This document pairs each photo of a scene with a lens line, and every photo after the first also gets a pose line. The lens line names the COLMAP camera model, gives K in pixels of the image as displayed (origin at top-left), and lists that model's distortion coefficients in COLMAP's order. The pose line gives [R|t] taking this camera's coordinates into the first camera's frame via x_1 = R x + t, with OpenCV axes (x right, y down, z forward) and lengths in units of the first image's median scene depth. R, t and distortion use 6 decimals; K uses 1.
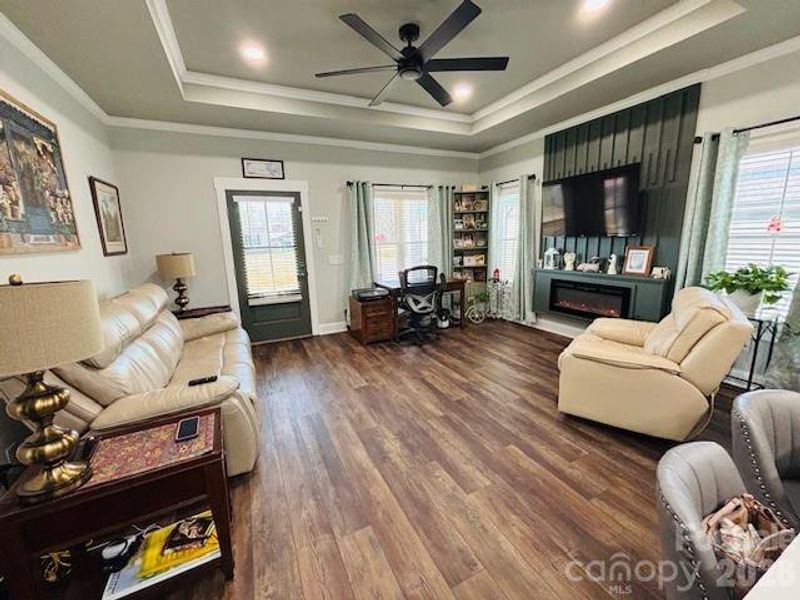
lens RADIAL K [[324.2, 0, 399.2], [0, 324.2, 295.4], [0, 0, 1]] dist [0.002541, -0.000083]
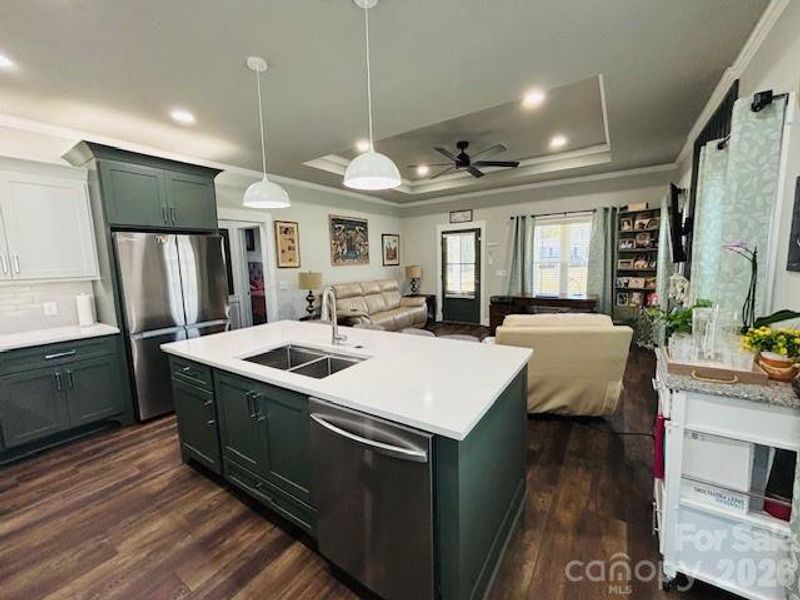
lens RADIAL K [[324.2, 0, 400.7], [0, 324.2, 299.3], [0, 0, 1]] dist [0.002541, -0.000083]
pose [[0.500738, 0.119195, -0.857353, 0.832793], [-0.140157, 0.988568, 0.055578, -0.019459], [0.854177, 0.092334, 0.511719, -0.067788]]
